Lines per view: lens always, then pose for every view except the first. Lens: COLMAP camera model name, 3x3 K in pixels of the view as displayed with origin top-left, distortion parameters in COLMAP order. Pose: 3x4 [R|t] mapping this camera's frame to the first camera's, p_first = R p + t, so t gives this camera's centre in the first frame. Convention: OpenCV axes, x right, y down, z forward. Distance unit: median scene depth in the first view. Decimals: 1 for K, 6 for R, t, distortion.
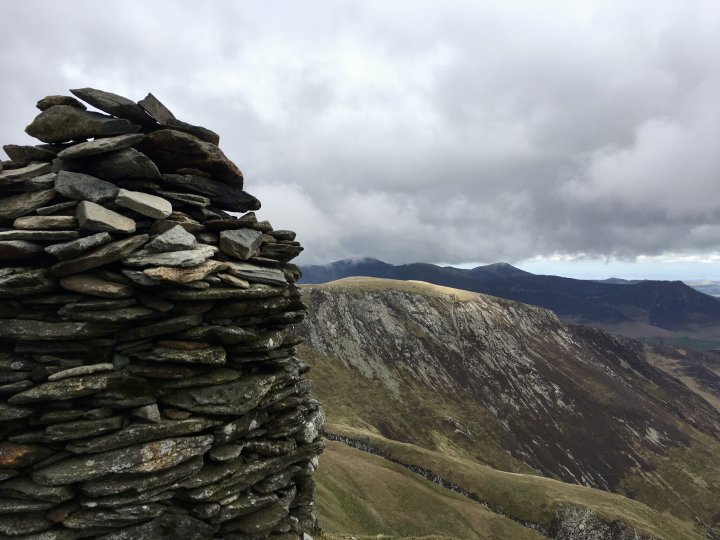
lens RADIAL K [[607.5, 0, 359.5], [0, 607.5, 271.0], [0, 0, 1]] dist [0.005599, -0.013787]
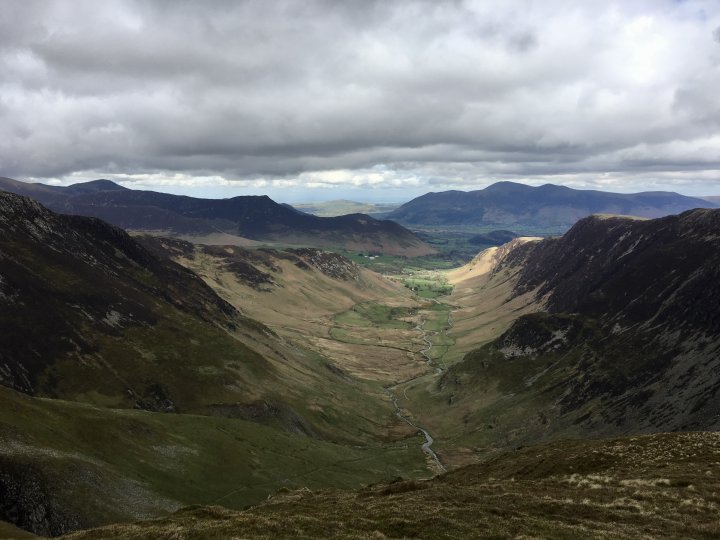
lens RADIAL K [[607.5, 0, 359.9], [0, 607.5, 270.2], [0, 0, 1]] dist [0.005599, -0.013787]
pose [[0.817881, -0.072065, 0.570857, 0.205400], [-0.001837, 0.991794, 0.127835, 0.058391], [-0.575384, -0.105603, 0.811037, 0.013184]]
